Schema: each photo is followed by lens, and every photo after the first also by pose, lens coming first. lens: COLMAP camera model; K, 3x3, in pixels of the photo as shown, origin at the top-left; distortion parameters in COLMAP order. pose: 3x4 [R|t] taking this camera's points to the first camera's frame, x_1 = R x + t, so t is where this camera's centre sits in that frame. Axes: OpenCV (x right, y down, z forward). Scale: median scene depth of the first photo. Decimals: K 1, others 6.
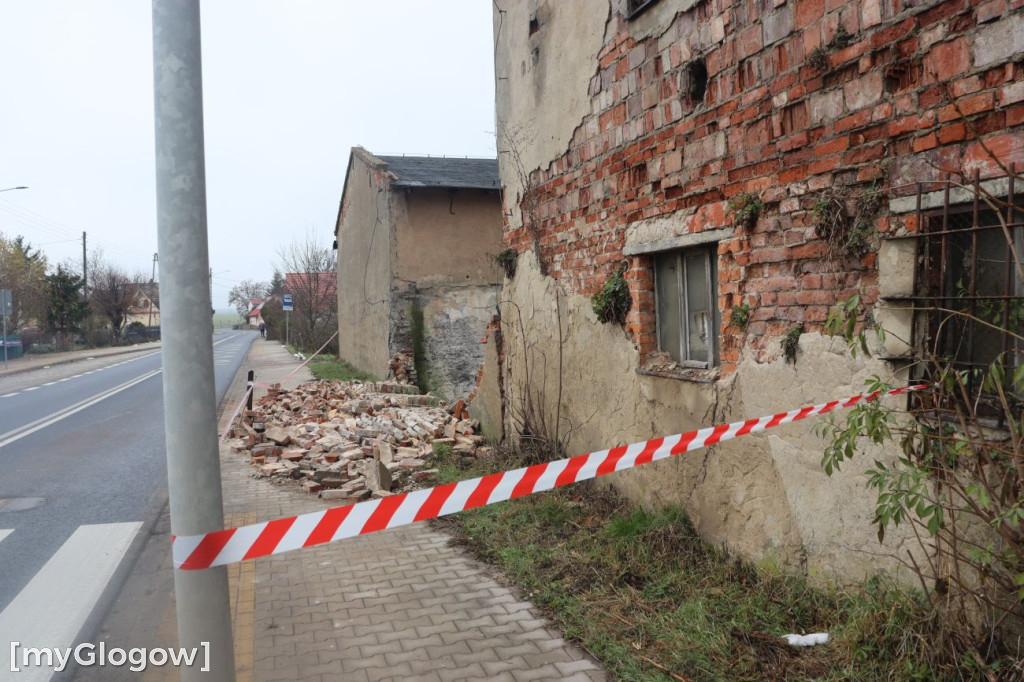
lens RADIAL K [[842.1, 0, 506.4], [0, 842.1, 342.0], [0, 0, 1]] dist [-0.172005, 0.159445]
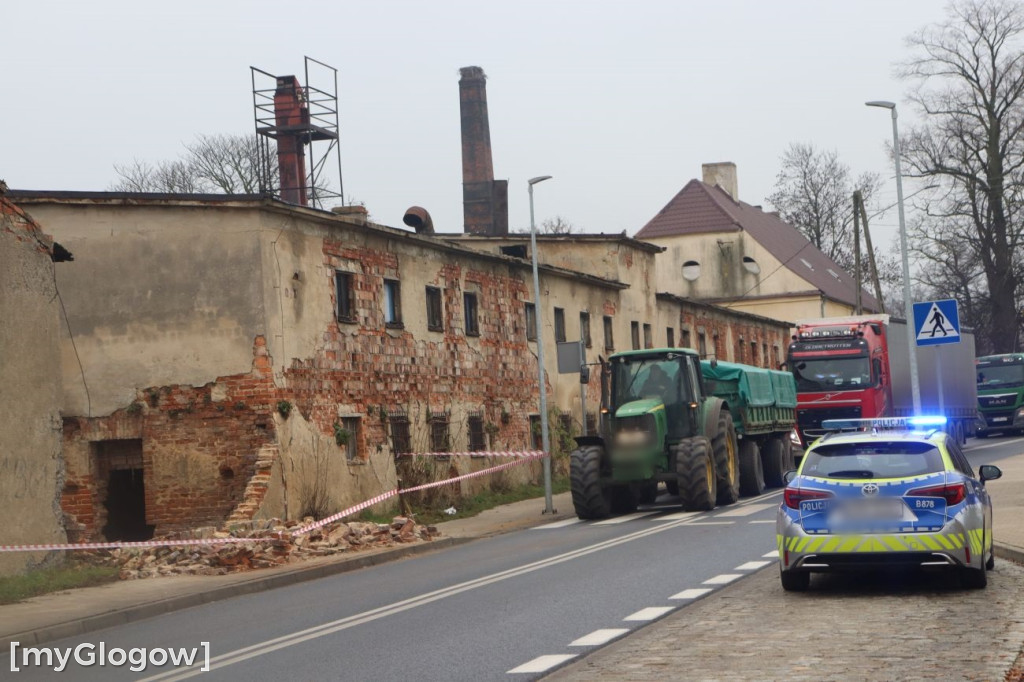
lens RADIAL K [[2402.0, 0, 512.0], [0, 2402.0, 341.0], [0, 0, 1]] dist [0.393708, 0.752252]
pose [[-0.859893, 0.104672, 0.499628, -1.955052], [0.106371, 0.994008, -0.025174, -0.049274], [-0.499269, 0.031499, -0.865874, 3.509888]]
